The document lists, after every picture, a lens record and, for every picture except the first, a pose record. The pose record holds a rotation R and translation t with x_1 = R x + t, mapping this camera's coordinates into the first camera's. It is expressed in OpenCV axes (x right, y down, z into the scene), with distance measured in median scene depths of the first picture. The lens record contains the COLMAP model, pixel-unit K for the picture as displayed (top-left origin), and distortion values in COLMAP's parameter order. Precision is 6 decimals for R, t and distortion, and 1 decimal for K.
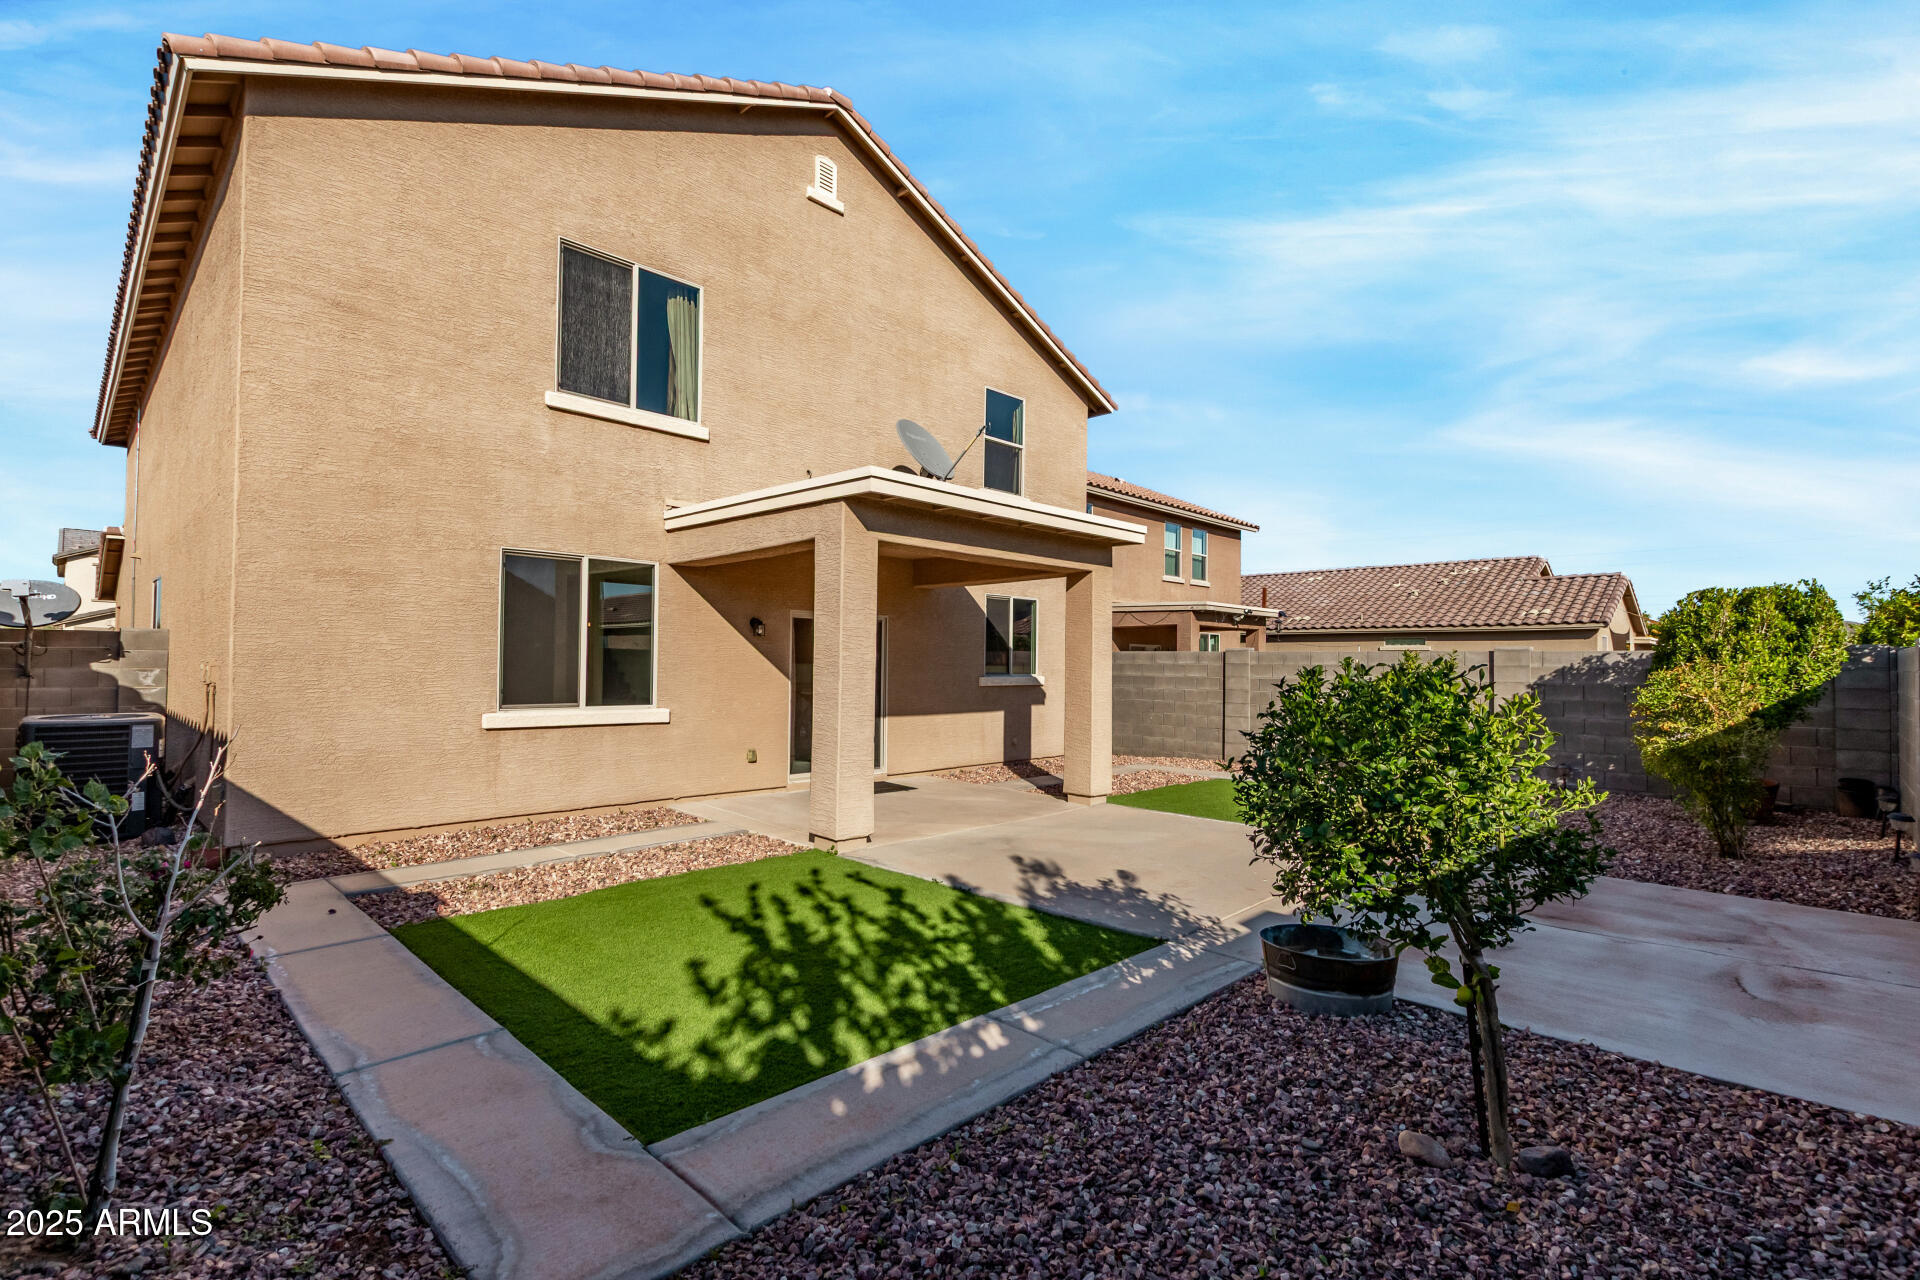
lens RADIAL K [[895.9, 0, 959.7], [0, 895.9, 649.8], [0, 0, 1]] dist [0.004971, 0.000177]
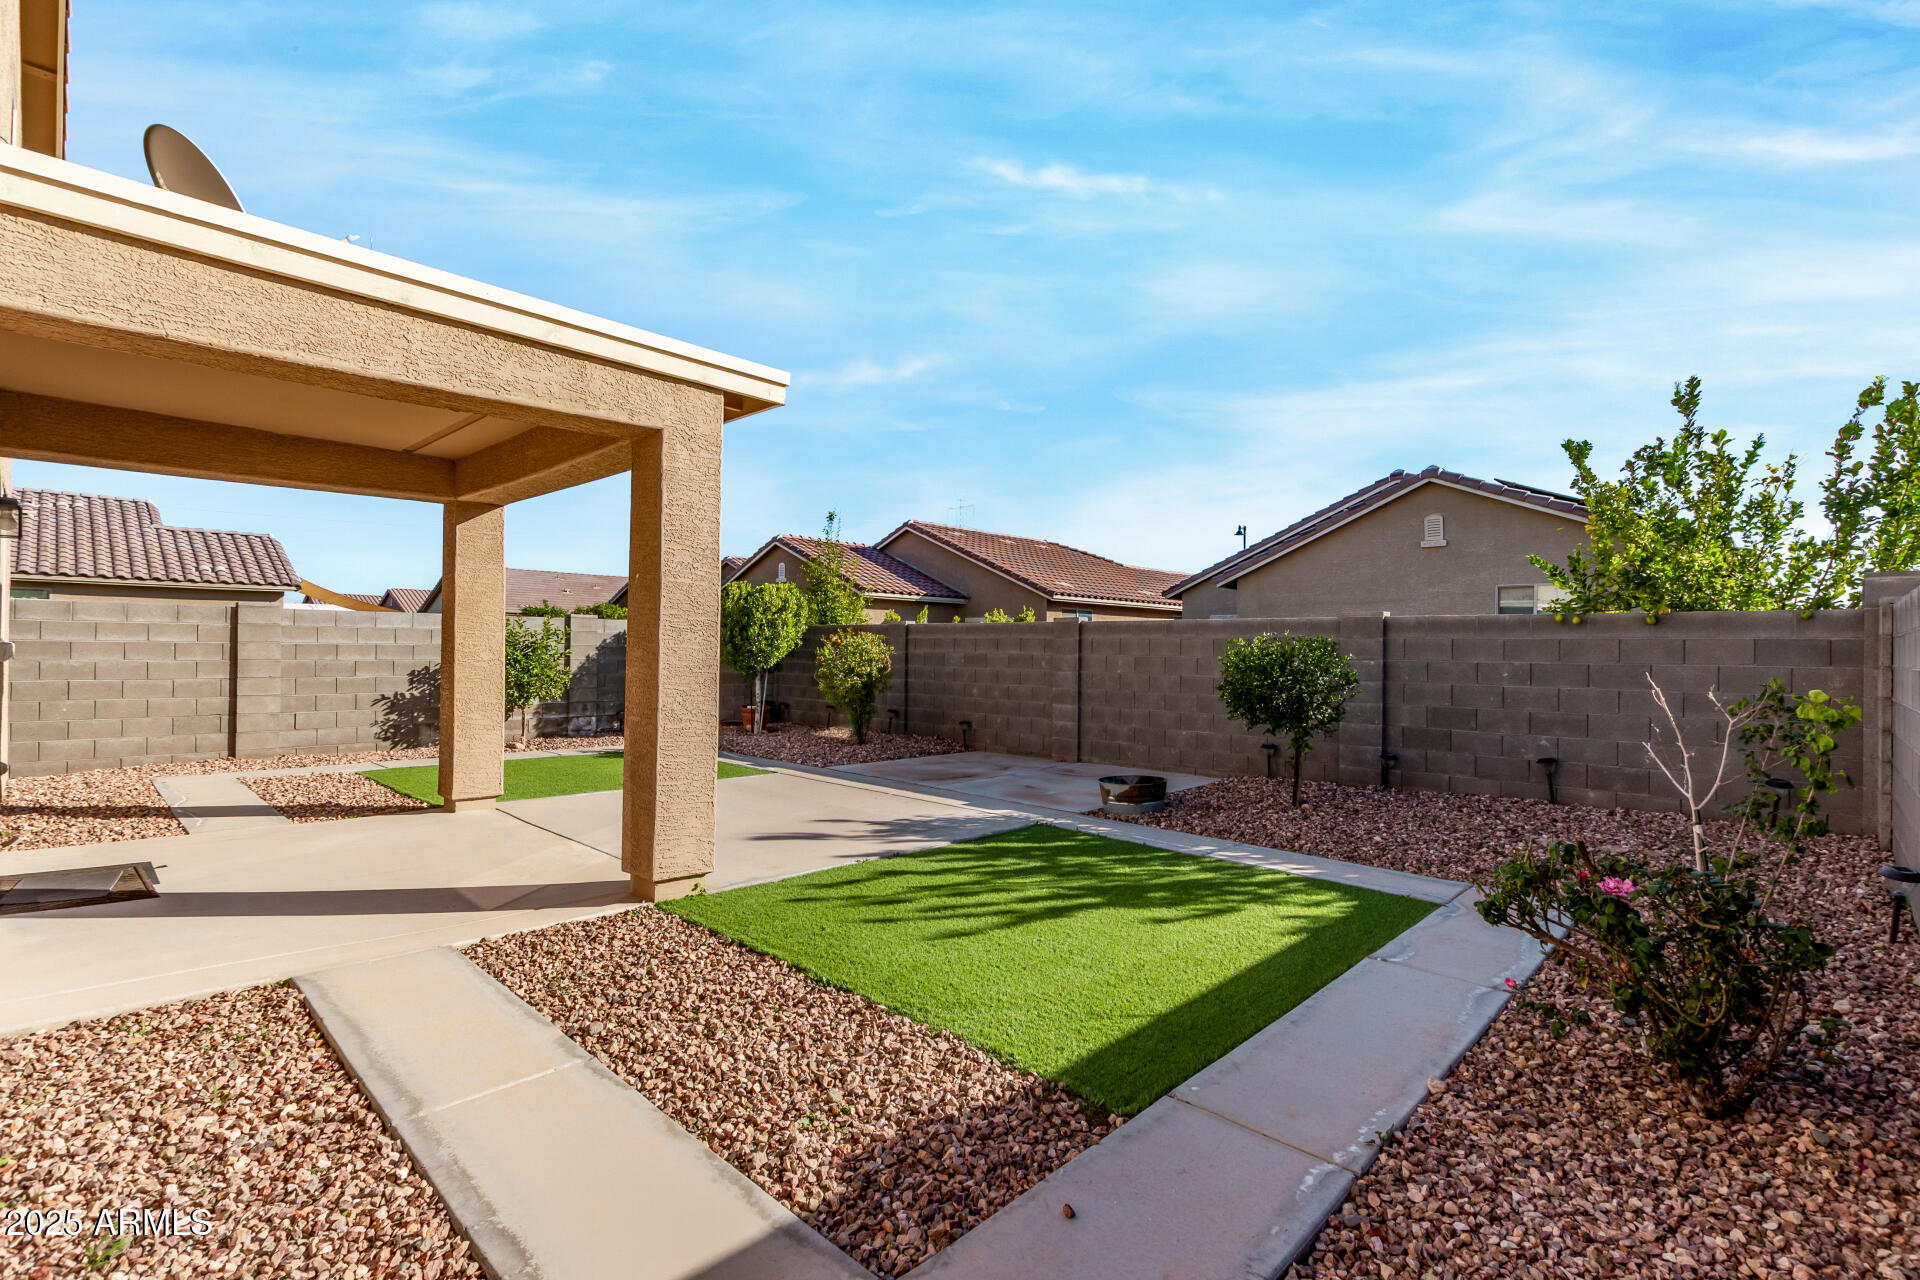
lens RADIAL K [[895.9, 0, 959.7], [0, 895.9, 649.8], [0, 0, 1]] dist [0.004971, 0.000177]
pose [[-0.035988, -0.006335, 0.999332, -1.312345], [-0.032427, 0.999461, 0.005168, 0.037114], [-0.998826, -0.032220, -0.036174, 1.264991]]
